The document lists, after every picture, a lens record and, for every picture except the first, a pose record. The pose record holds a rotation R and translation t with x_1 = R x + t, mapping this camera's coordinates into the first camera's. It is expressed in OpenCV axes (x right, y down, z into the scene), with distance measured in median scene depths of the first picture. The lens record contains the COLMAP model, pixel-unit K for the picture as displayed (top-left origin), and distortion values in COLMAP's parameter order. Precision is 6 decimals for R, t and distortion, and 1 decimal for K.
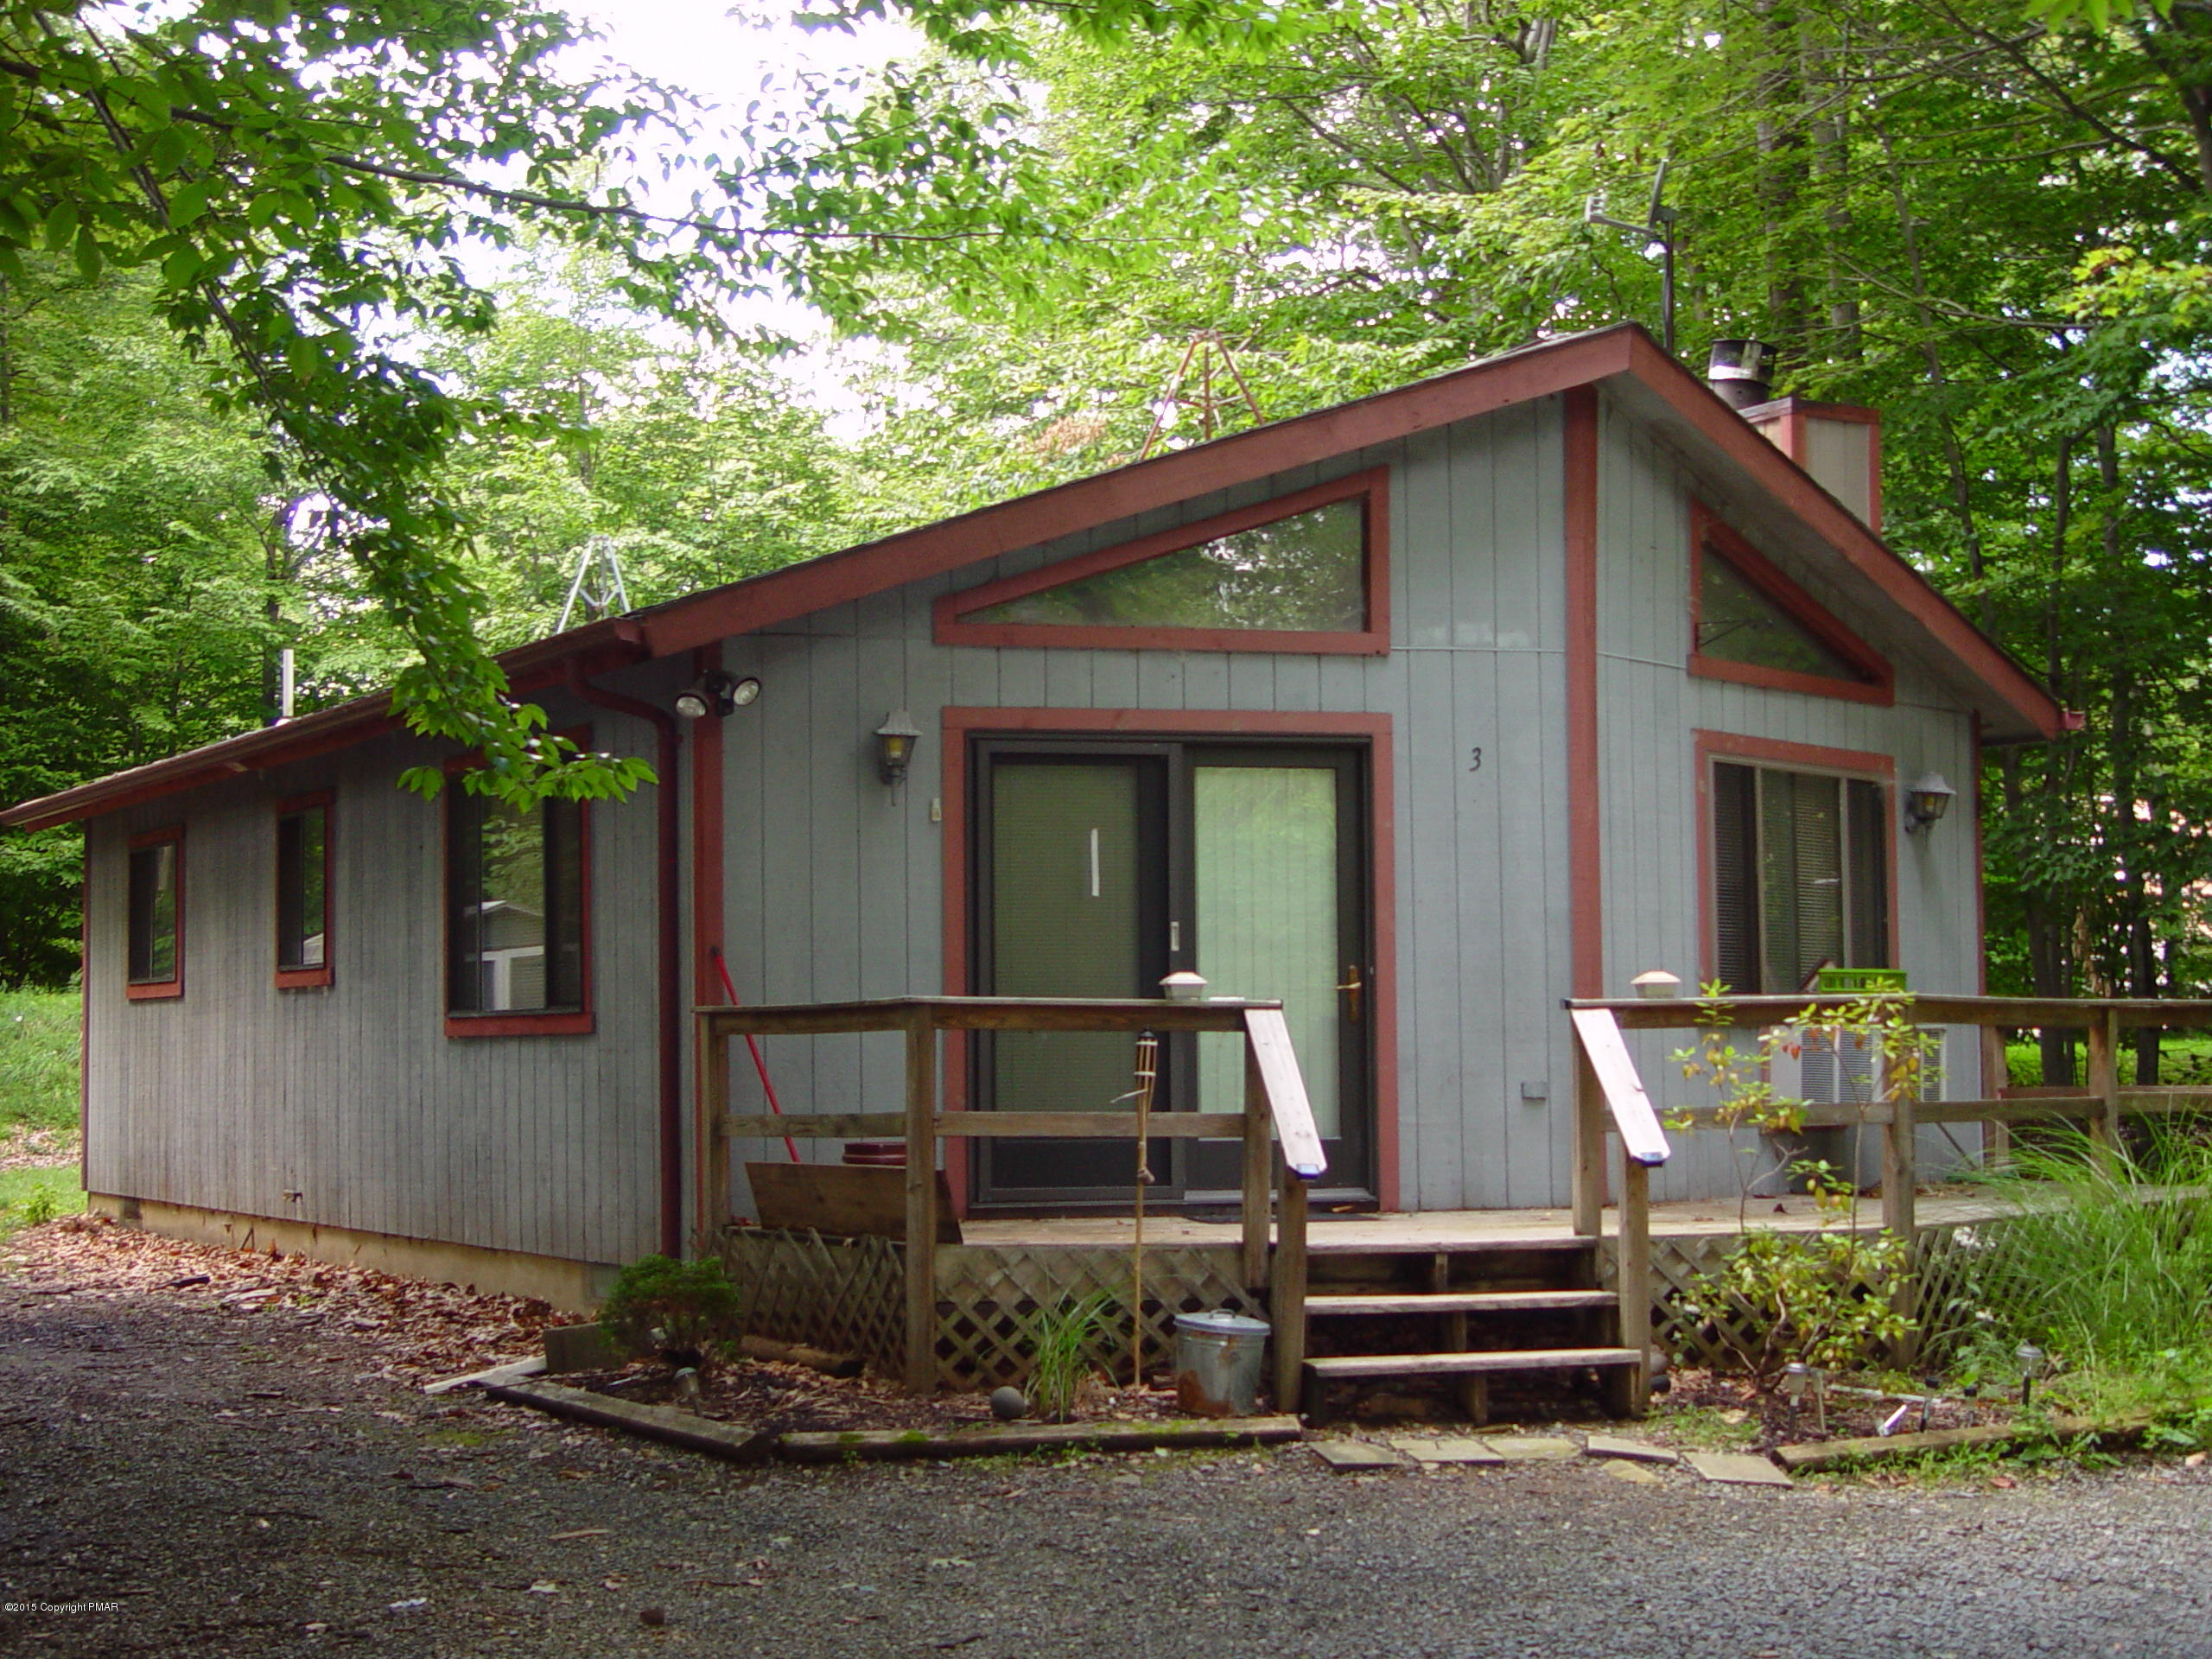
lens RADIAL K [[3268.6, 0, 1036.3], [0, 3268.6, 894.1], [0, 0, 1]] dist [-0.115373, 0.656574]
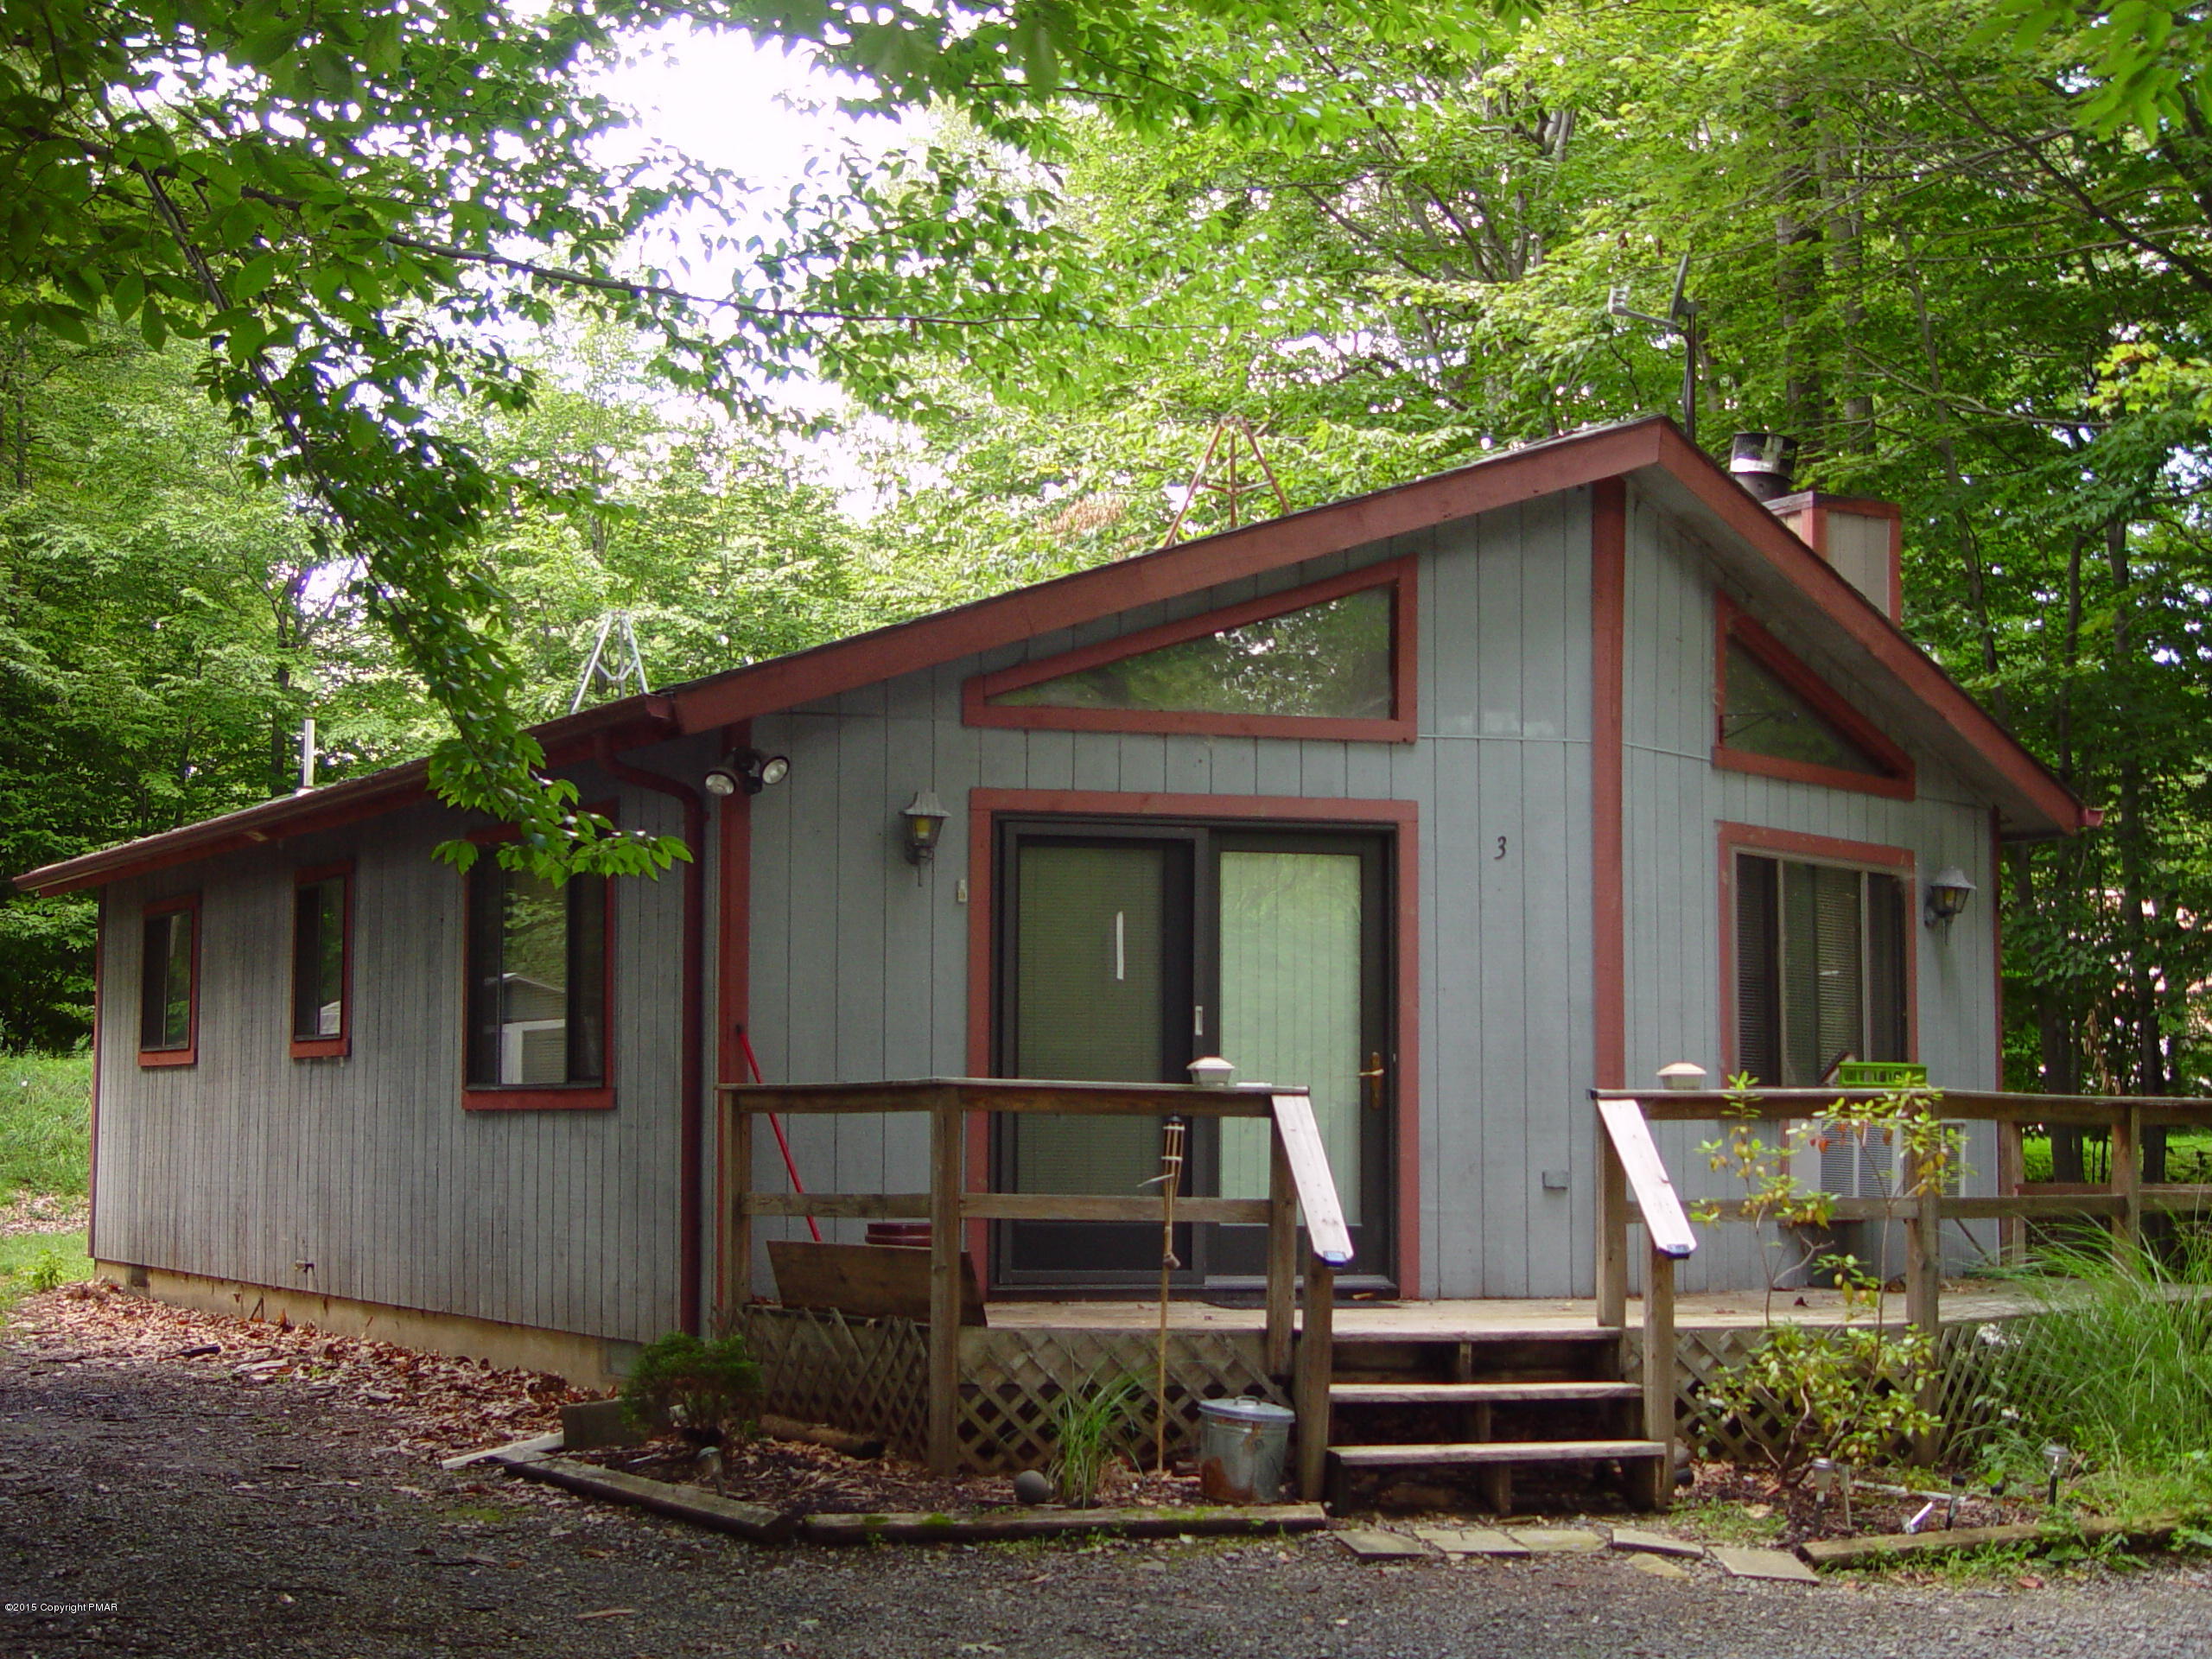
lens RADIAL K [[3268.6, 0, 1036.3], [0, 3268.6, 894.1], [0, 0, 1]] dist [-0.115373, 0.656574]
pose [[0.999891, 0.014682, 0.001270, -0.009835], [-0.014648, 0.999610, -0.023777, -0.001394], [-0.001619, 0.023756, 0.999716, -0.000878]]
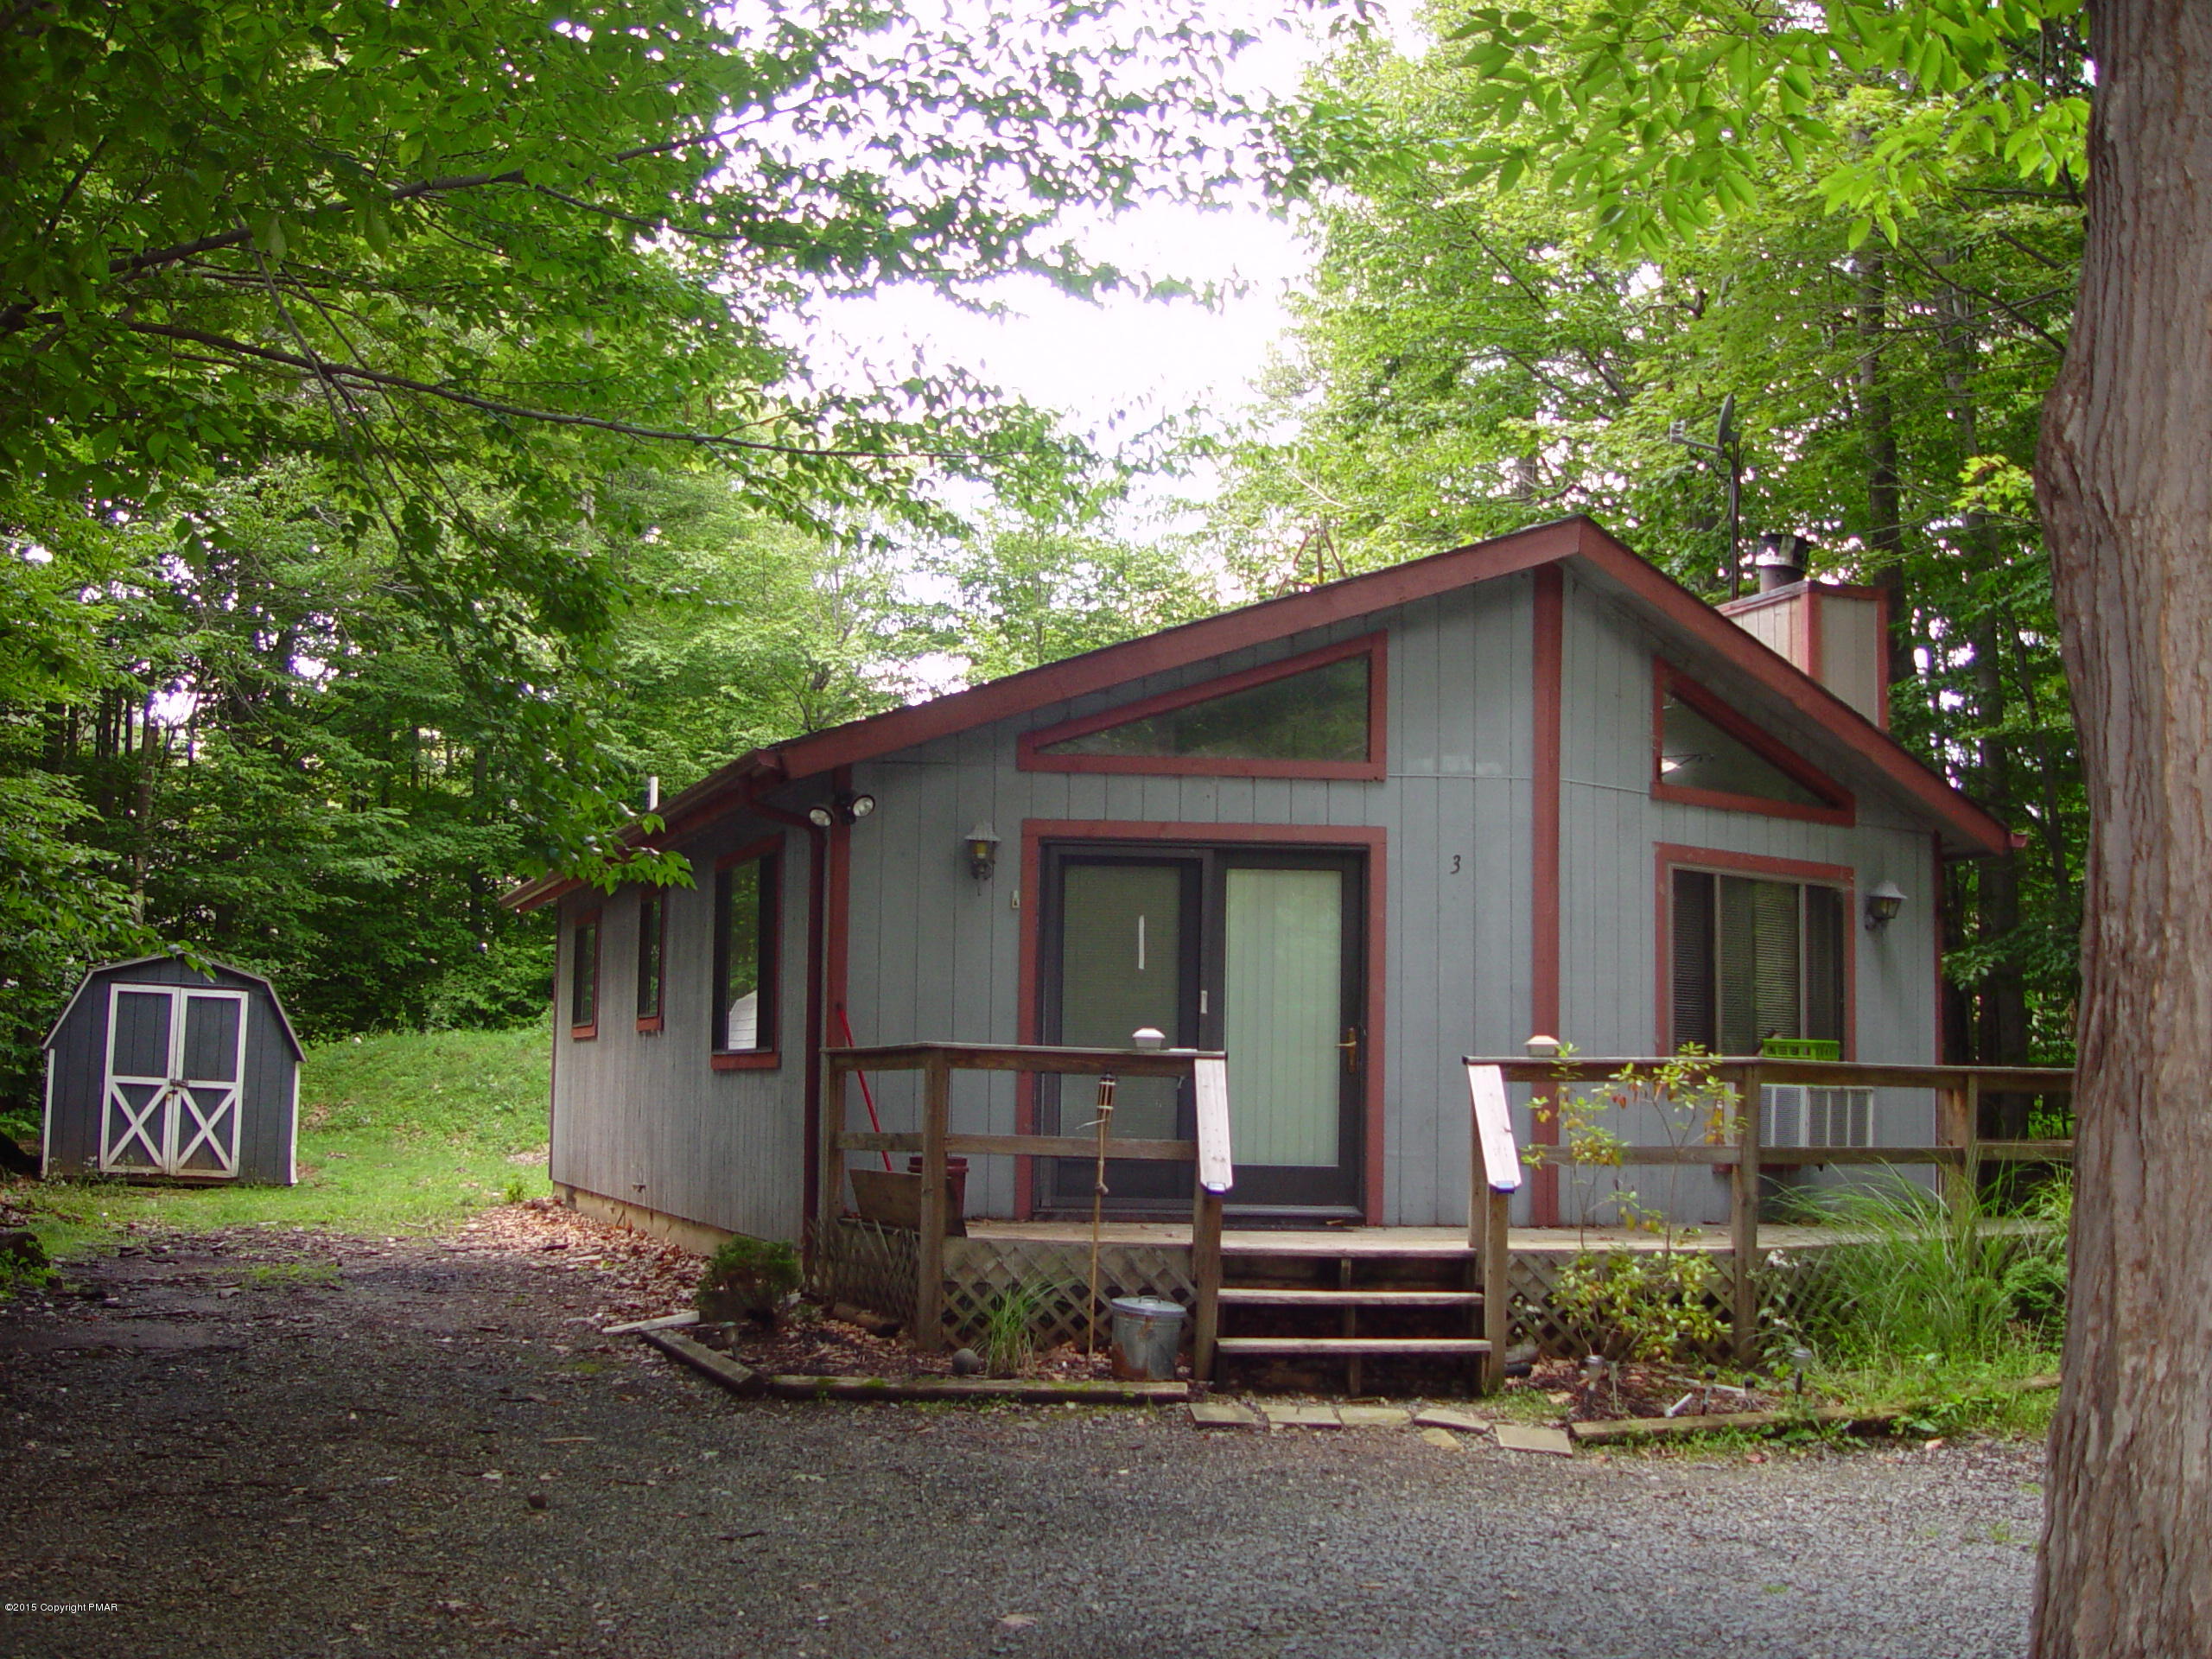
lens RADIAL K [[2530.3, 0, 1056.1], [0, 2530.3, 869.0], [0, 0, 1]] dist [-0.202056, 0.238096]
pose [[0.982481, 0.010285, -0.186079, 0.179667], [-0.018322, 0.998970, -0.041520, 0.003418], [0.185460, 0.044202, 0.981657, 0.030315]]
